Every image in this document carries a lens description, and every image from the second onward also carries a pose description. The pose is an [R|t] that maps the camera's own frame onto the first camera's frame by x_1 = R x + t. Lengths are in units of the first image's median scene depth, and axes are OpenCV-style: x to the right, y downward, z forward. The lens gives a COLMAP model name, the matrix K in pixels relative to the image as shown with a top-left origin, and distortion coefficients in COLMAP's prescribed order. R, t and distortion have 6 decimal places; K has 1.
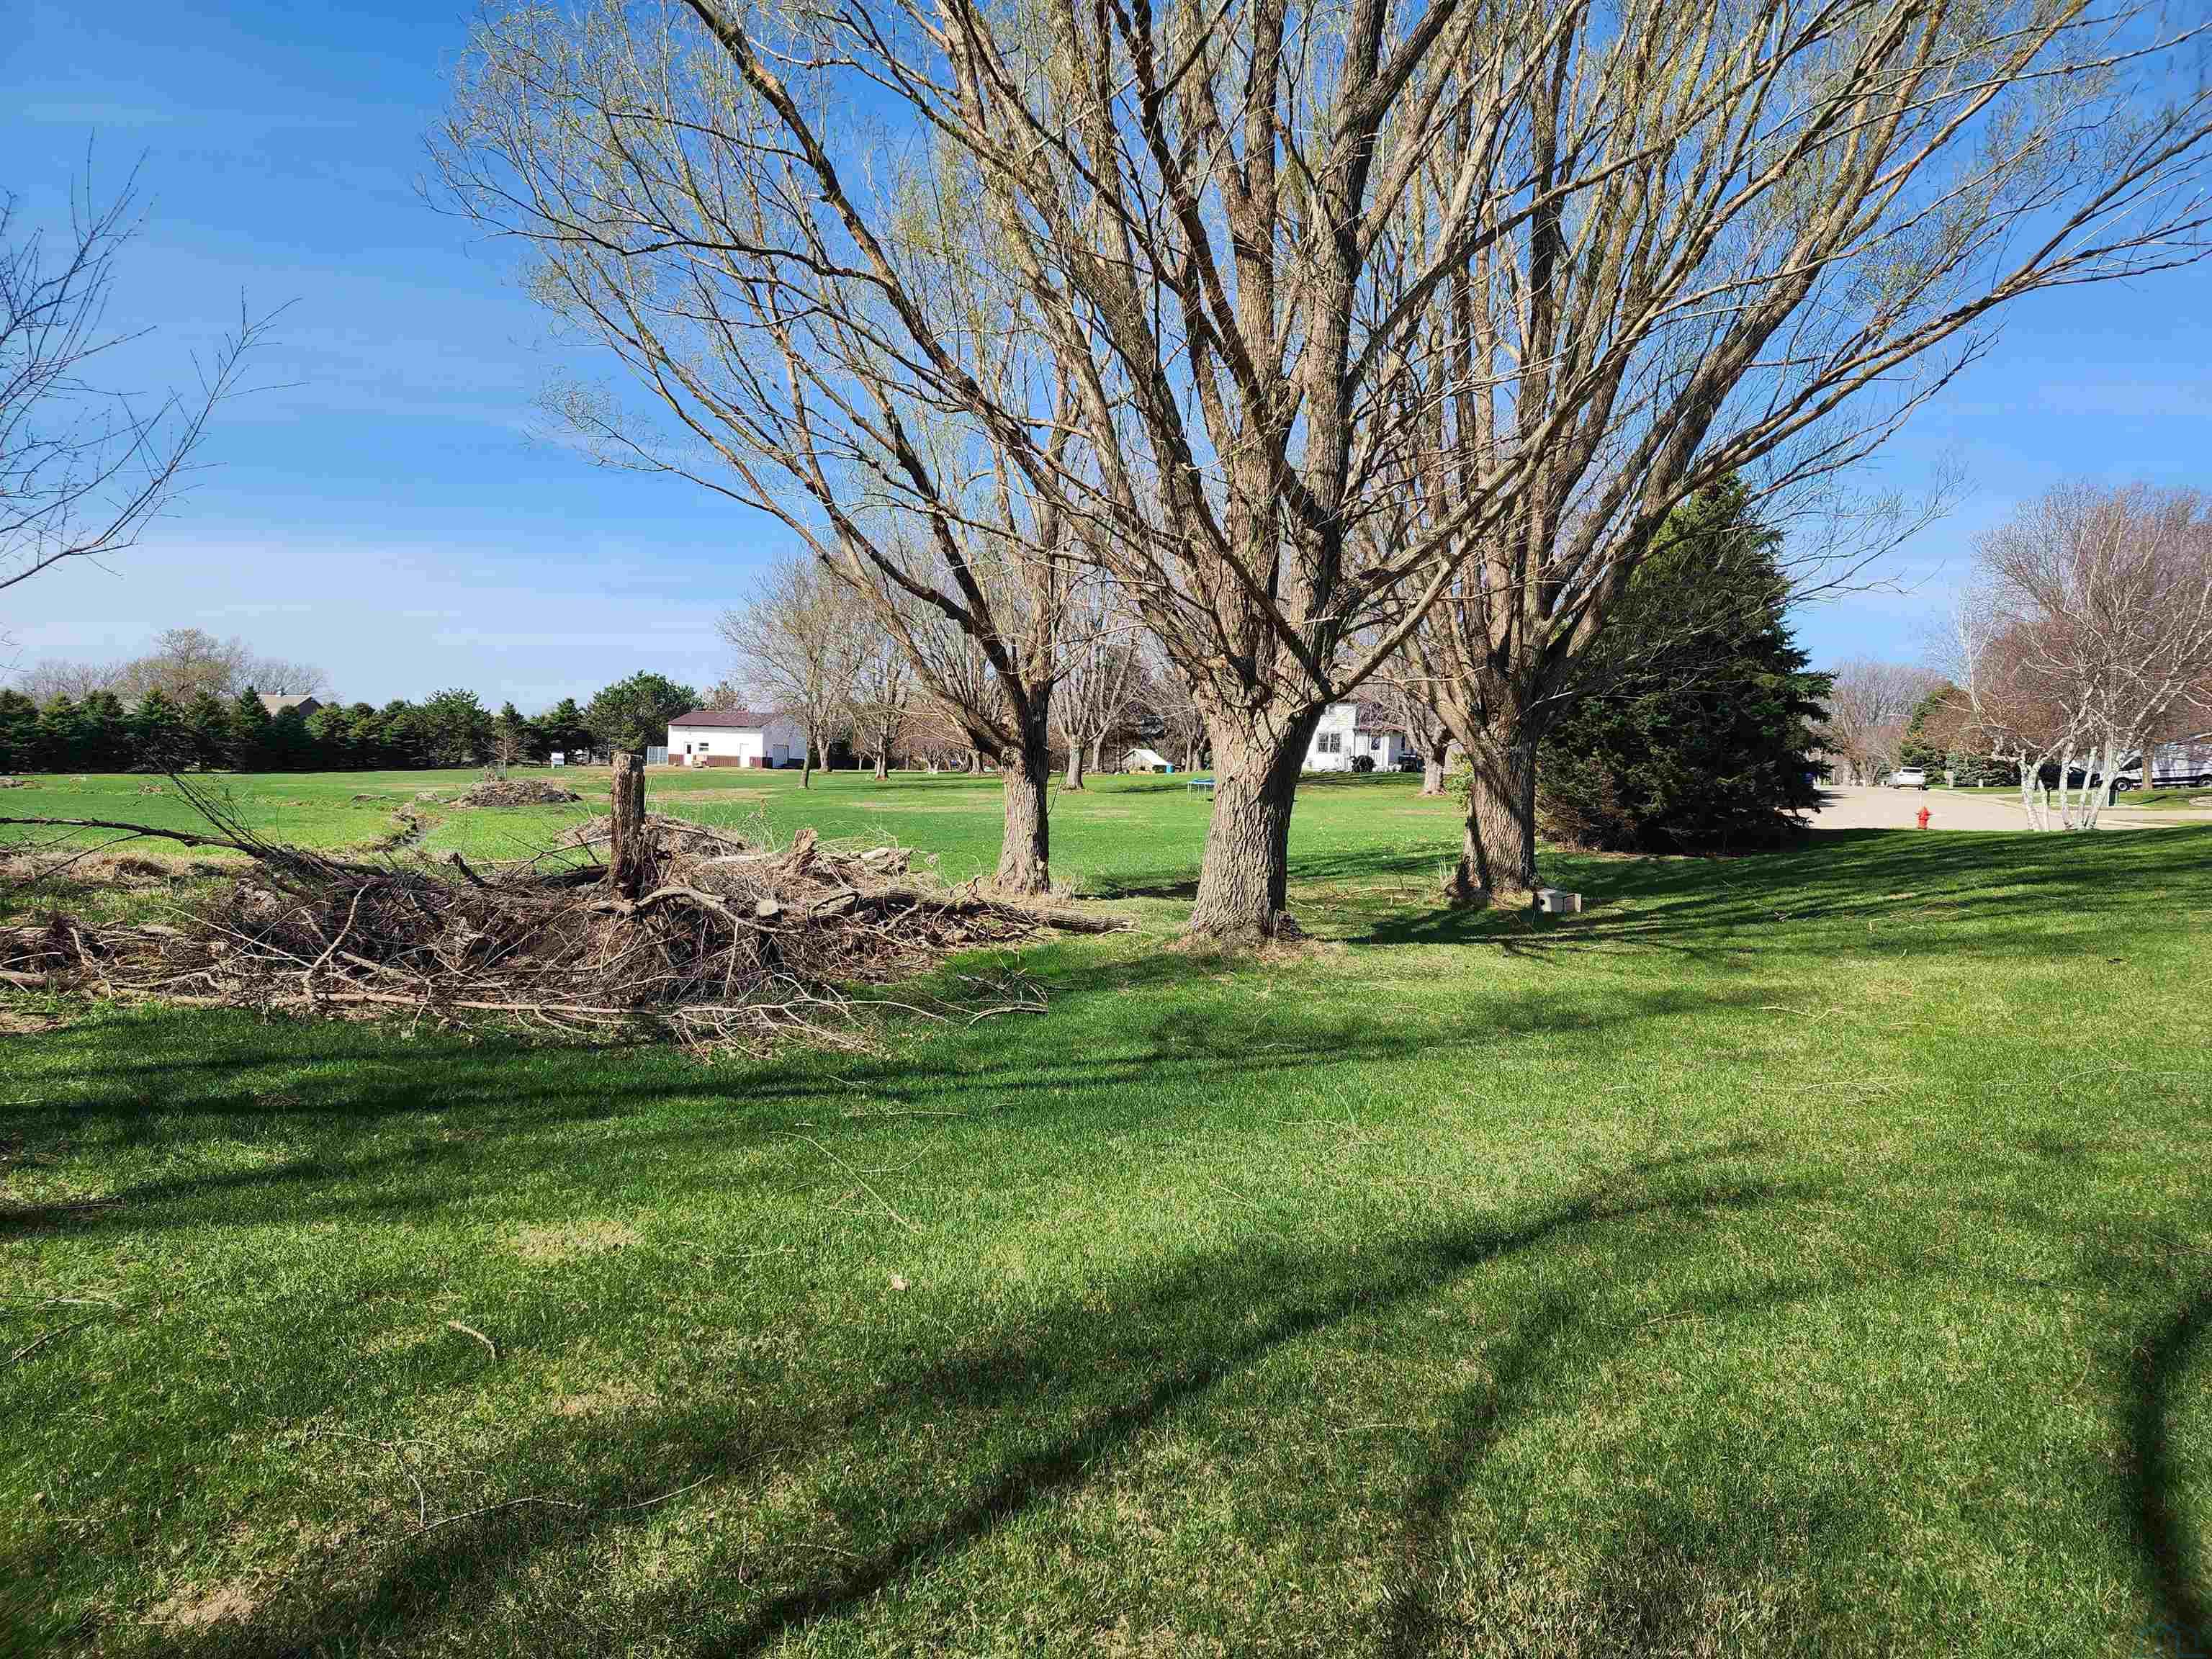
lens RADIAL K [[1472.0, 0, 1107.8], [0, 1472.0, 840.5], [0, 0, 1]] dist [0.091505, -0.081274]
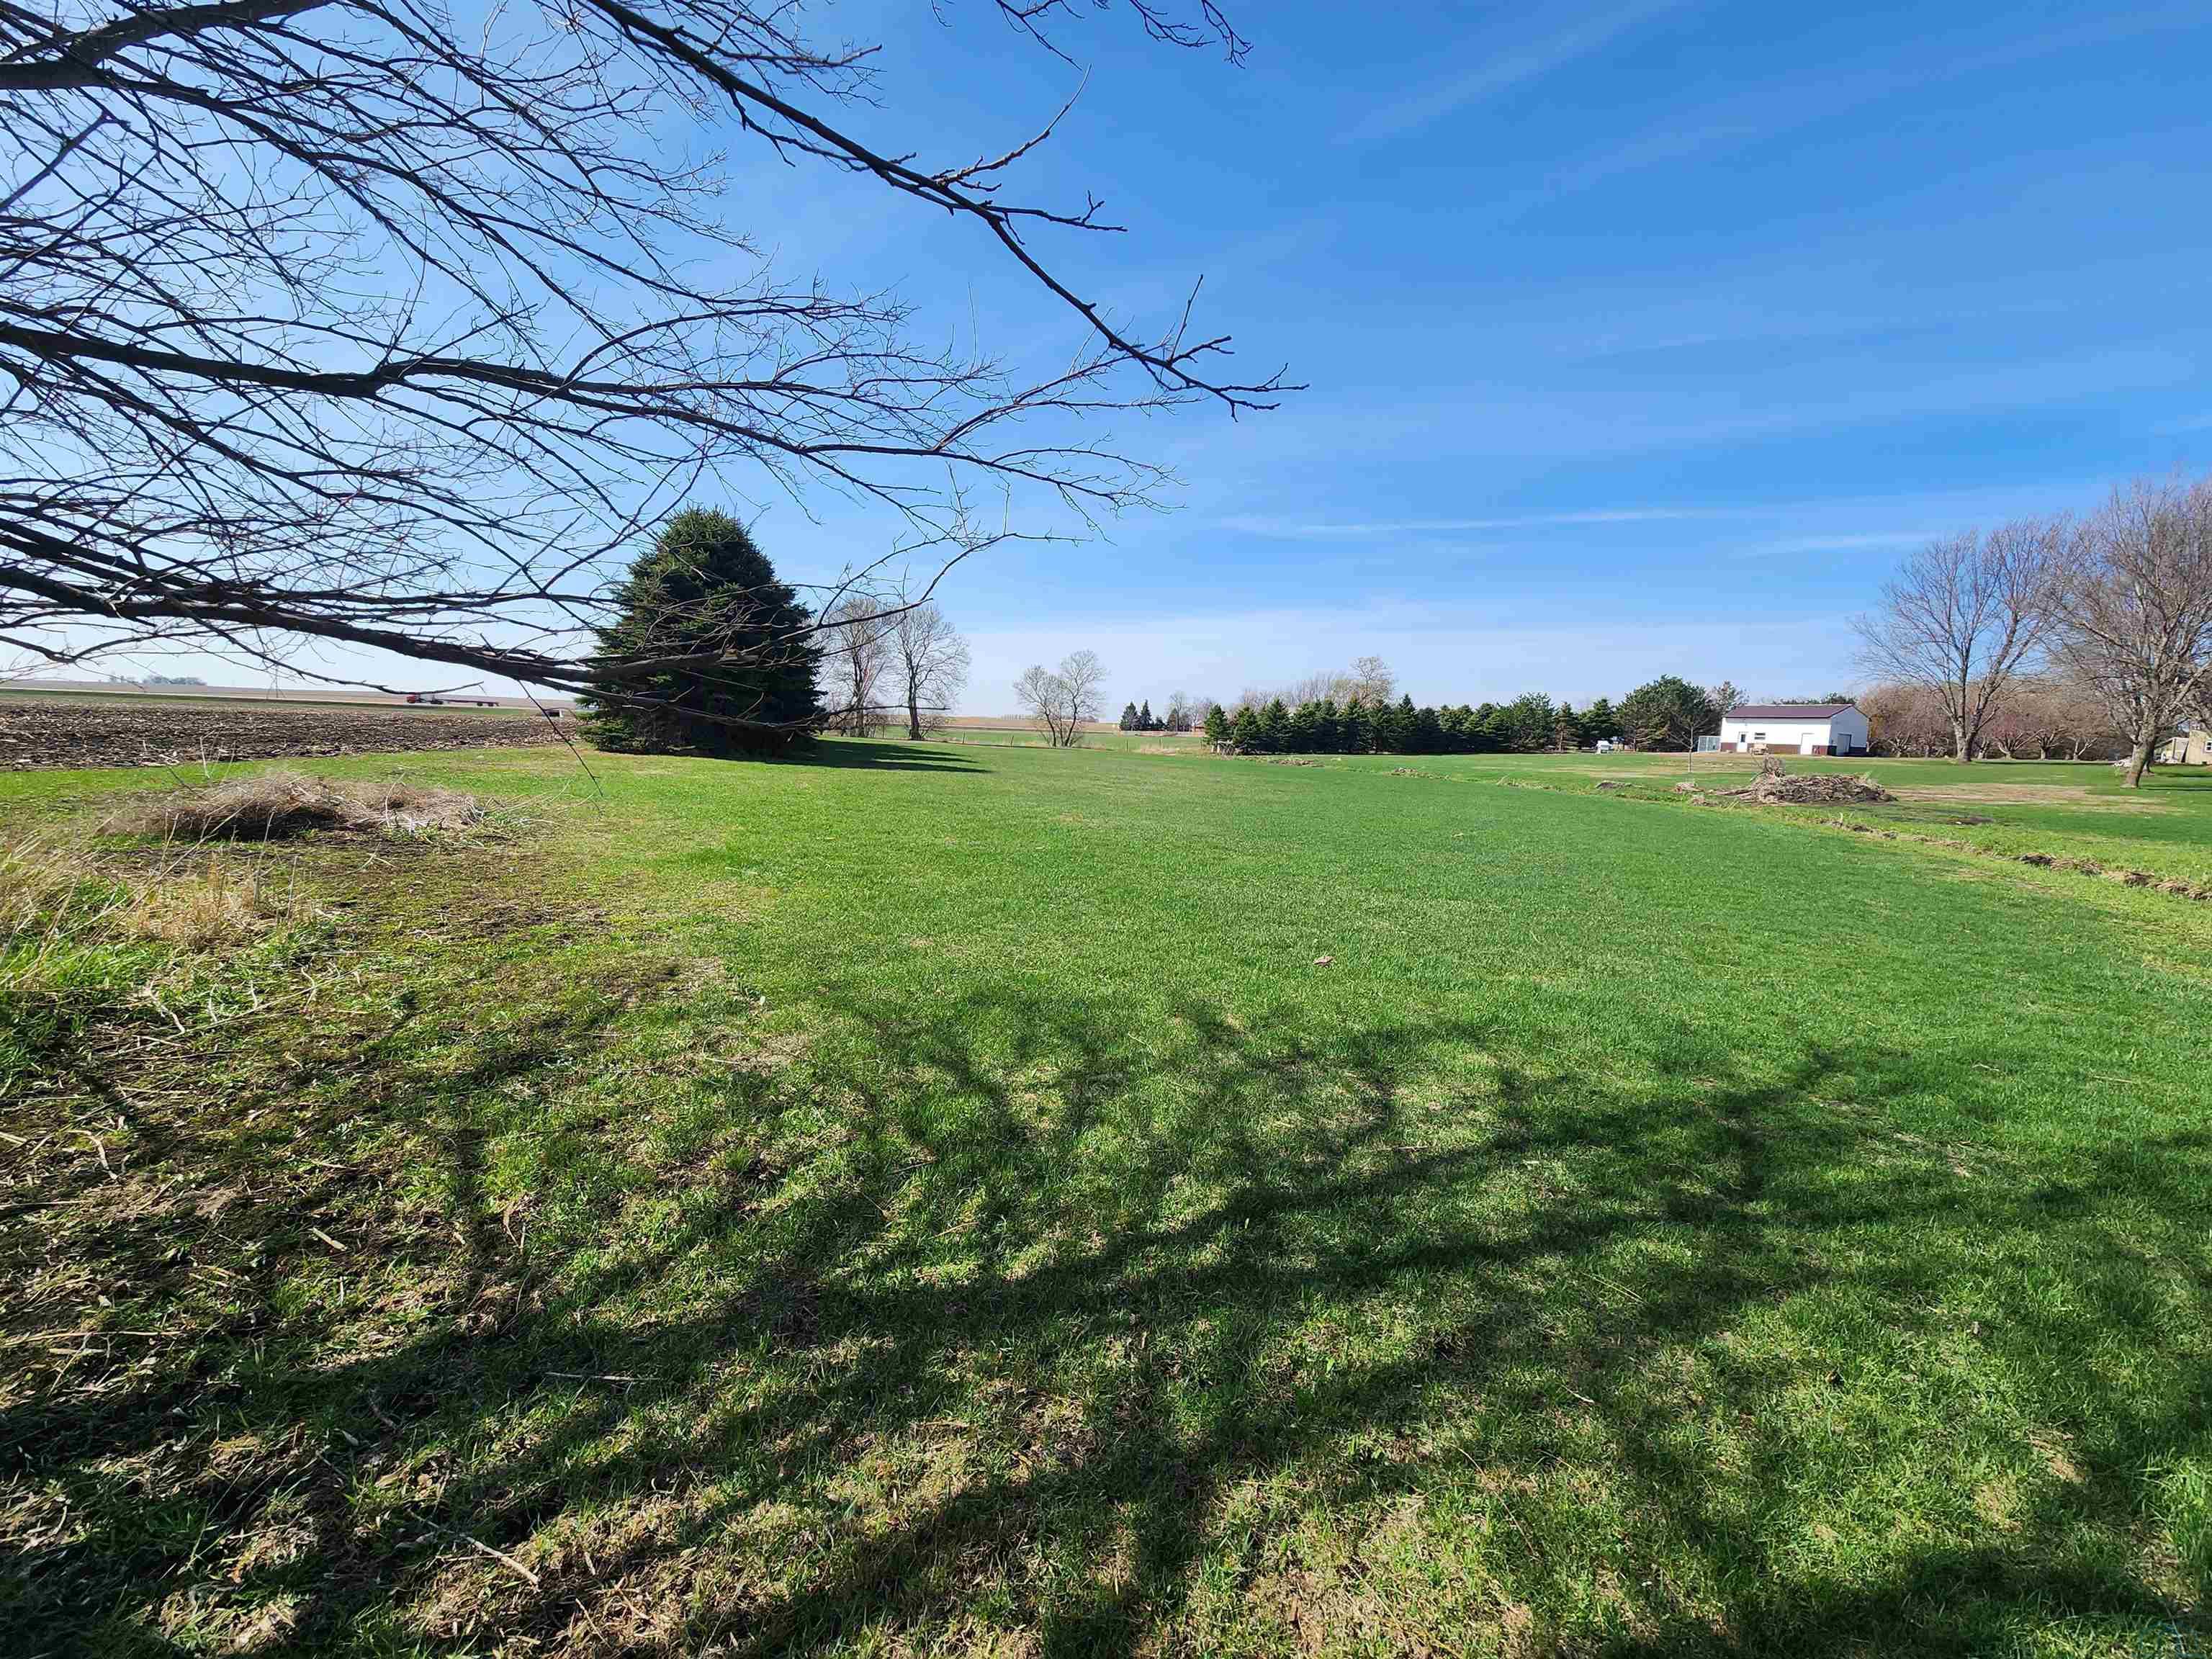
lens RADIAL K [[907.2, 0, 1107.1], [0, 907.2, 816.9], [0, 0, 1]] dist [0.004785, -0.002857]
pose [[0.740655, 0.062338, -0.668987, -0.584489], [-0.044152, 0.998050, 0.044119, -0.033256], [0.670433, -0.003139, 0.741963, 0.486761]]
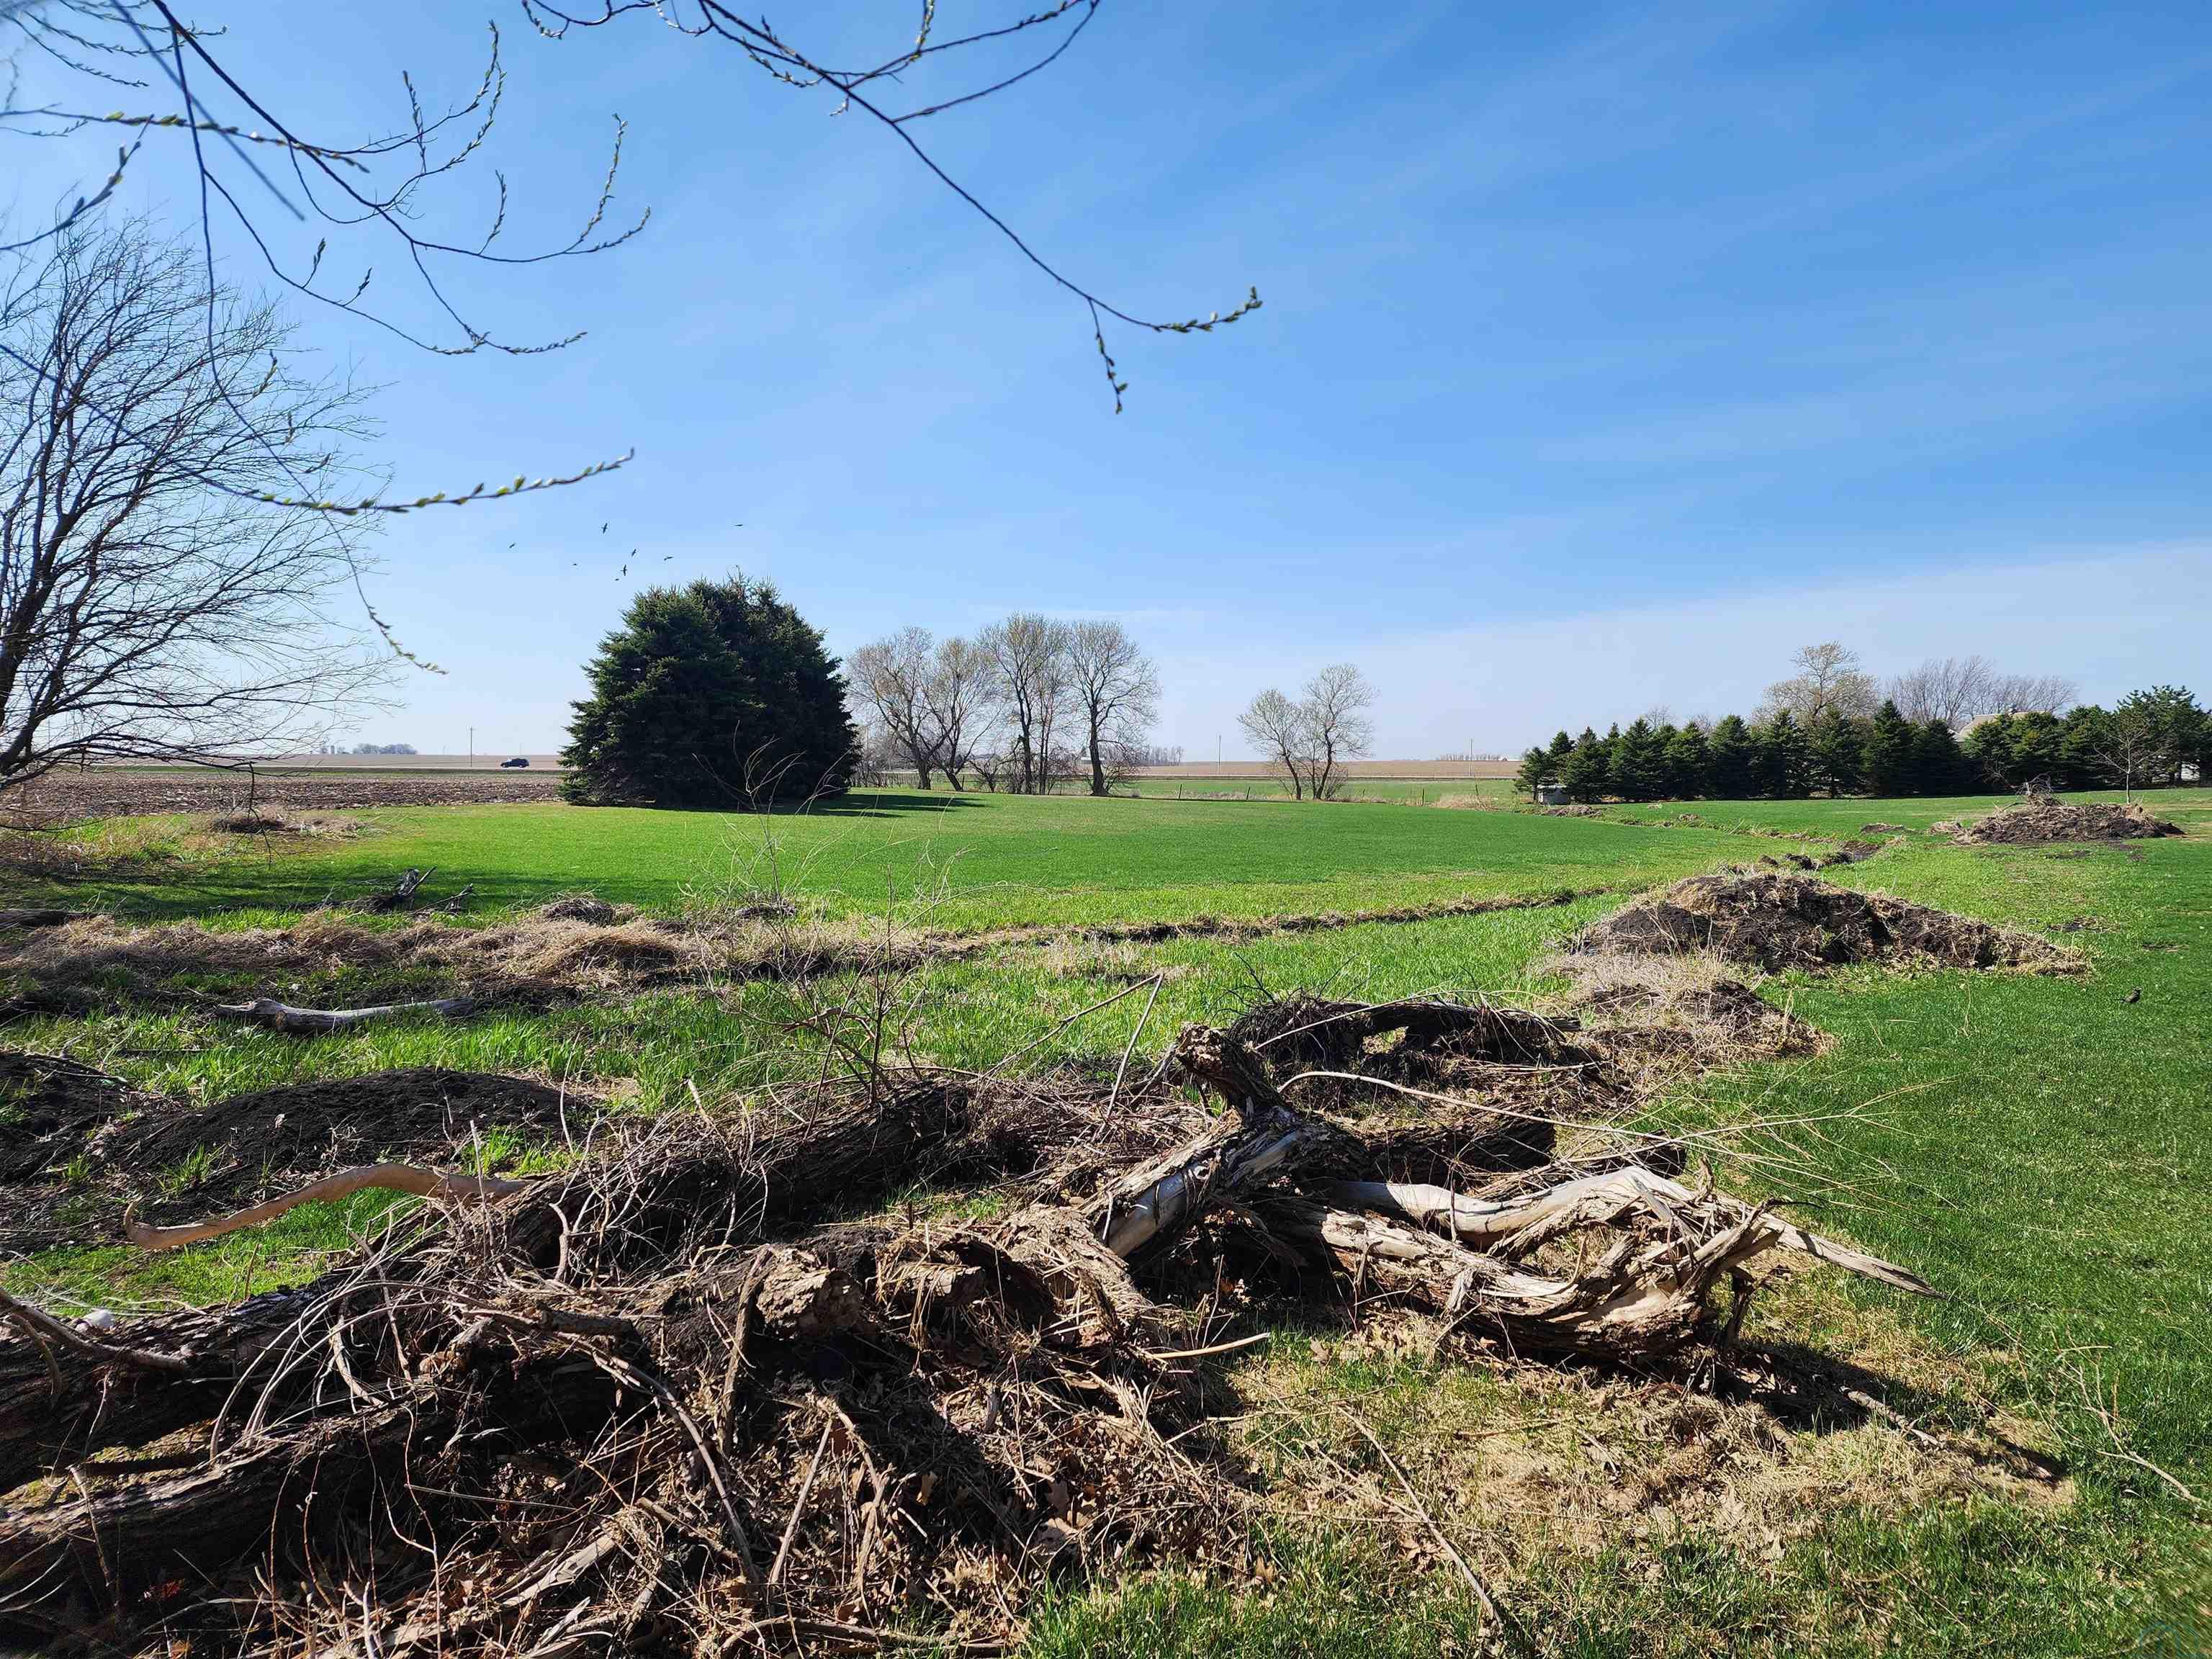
lens RADIAL K [[1472.0, 0, 1107.0], [0, 1472.0, 820.4], [0, 0, 1]] dist [0.091505, -0.081274]
pose [[0.471063, 0.001879, -0.882098, -0.016728], [-0.028816, 0.999497, -0.013259, -0.019939], [0.881629, 0.031664, 0.470880, 0.532151]]
